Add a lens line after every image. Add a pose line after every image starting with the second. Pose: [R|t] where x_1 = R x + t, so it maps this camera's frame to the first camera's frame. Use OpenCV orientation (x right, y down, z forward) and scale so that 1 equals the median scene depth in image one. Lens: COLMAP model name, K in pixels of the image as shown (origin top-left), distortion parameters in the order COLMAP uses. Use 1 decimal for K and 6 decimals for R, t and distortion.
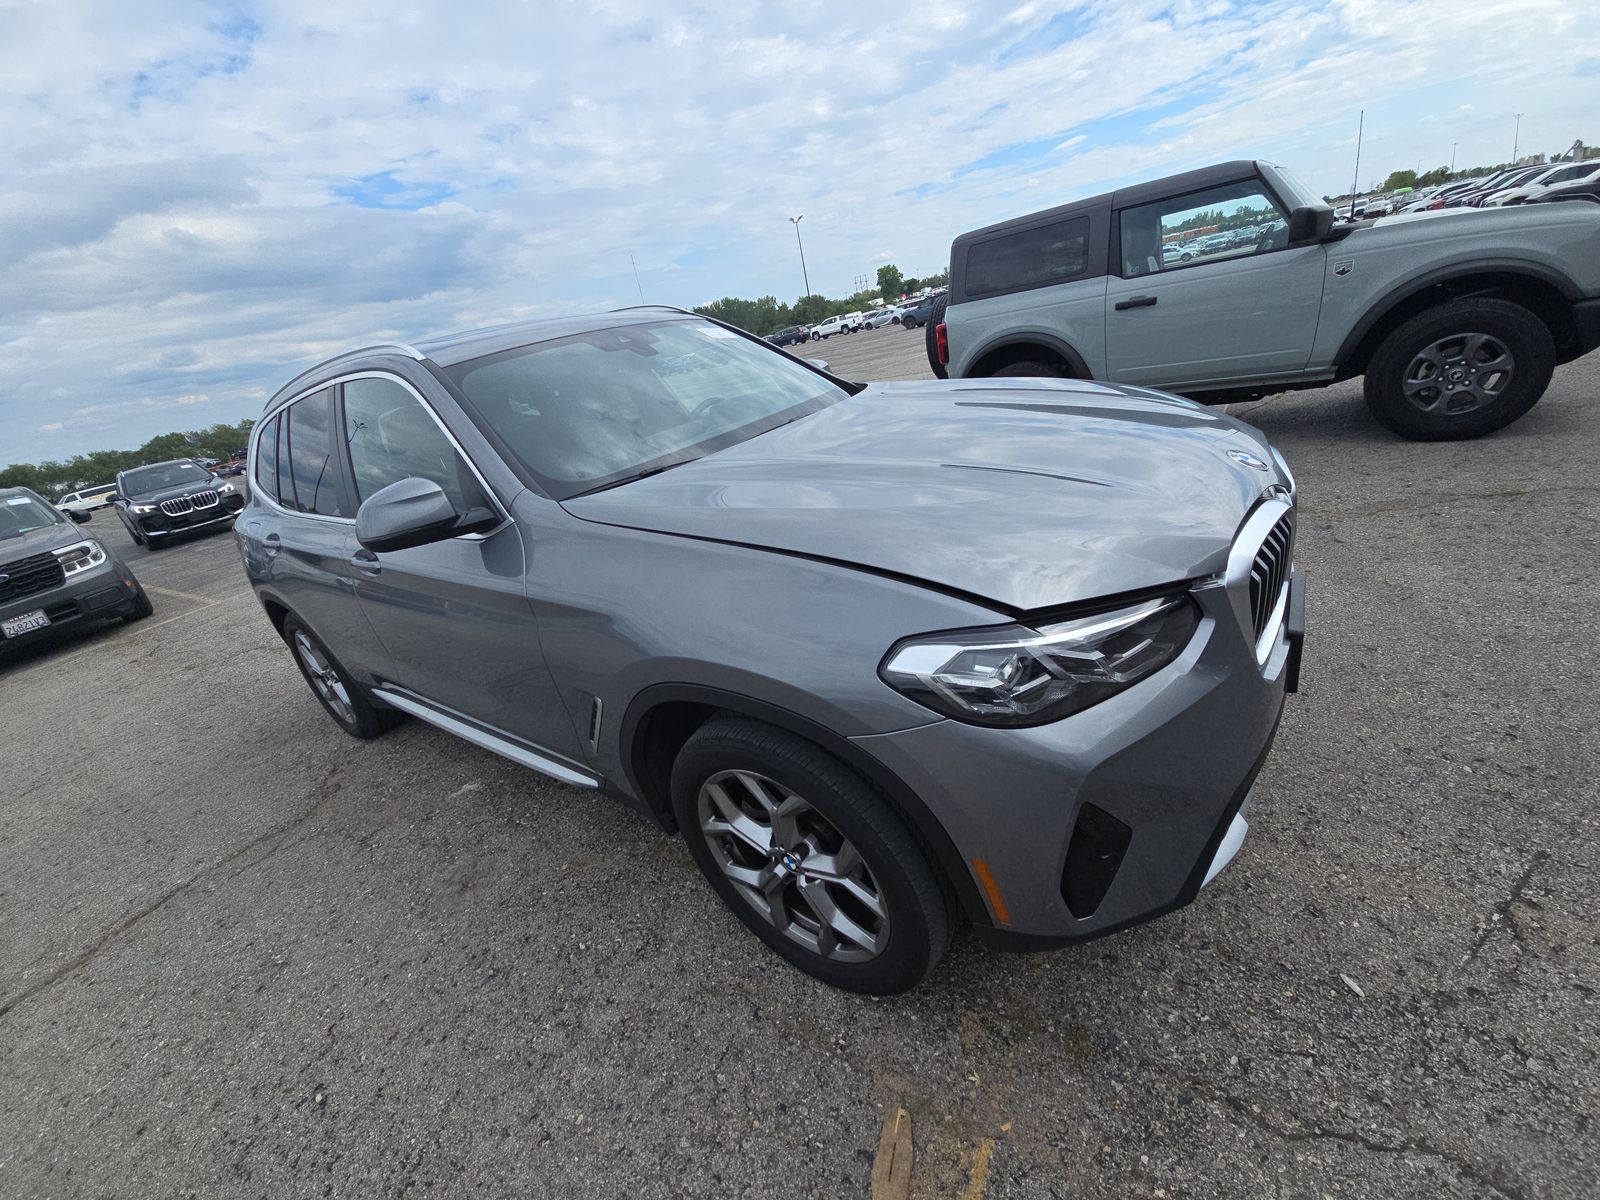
lens RADIAL K [[638.8, 0, 764.3], [0, 638.8, 597.3], [0, 0, 1]] dist [0.056331, -0.029609]
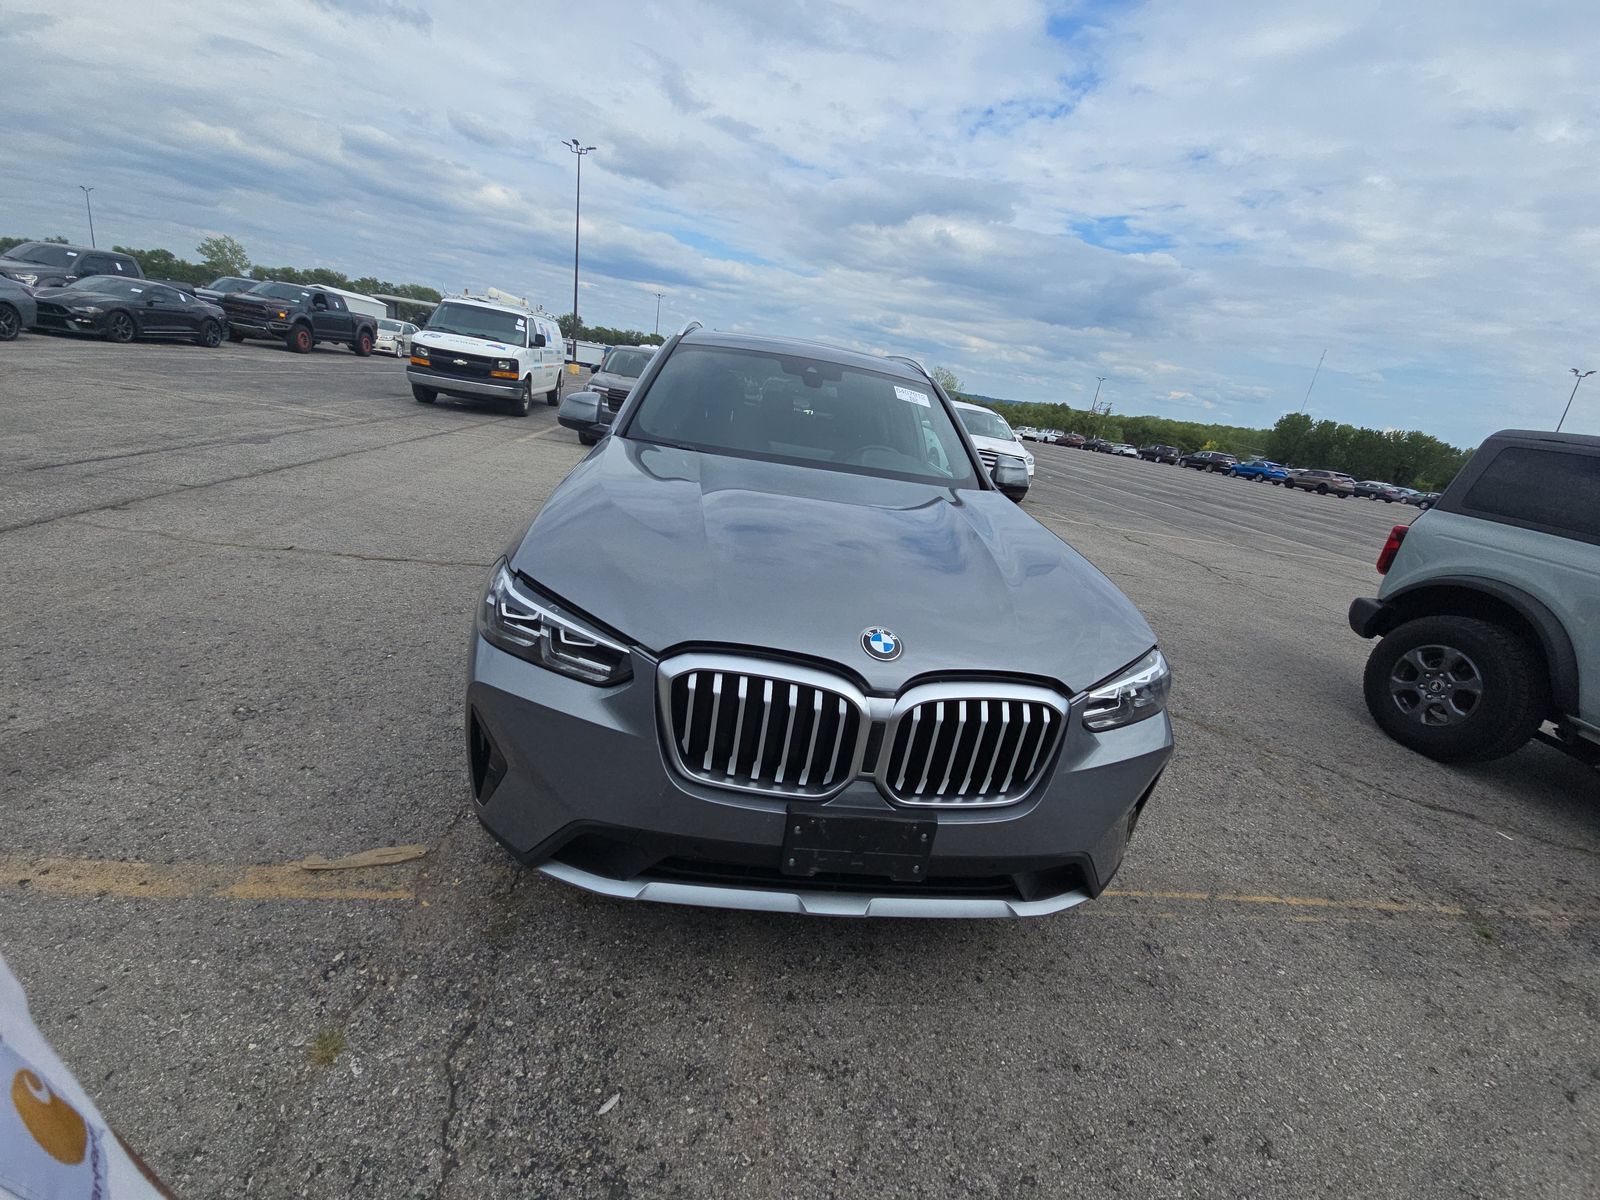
lens RADIAL K [[649.0, 0, 795.6], [0, 649.0, 595.7], [0, 0, 1]] dist [0.007085, -0.004105]
pose [[0.607264, 0.518648, -0.601860, 1.228064], [-0.547187, 0.822255, 0.156471, -0.356229], [0.576035, 0.234311, 0.783123, 0.187738]]
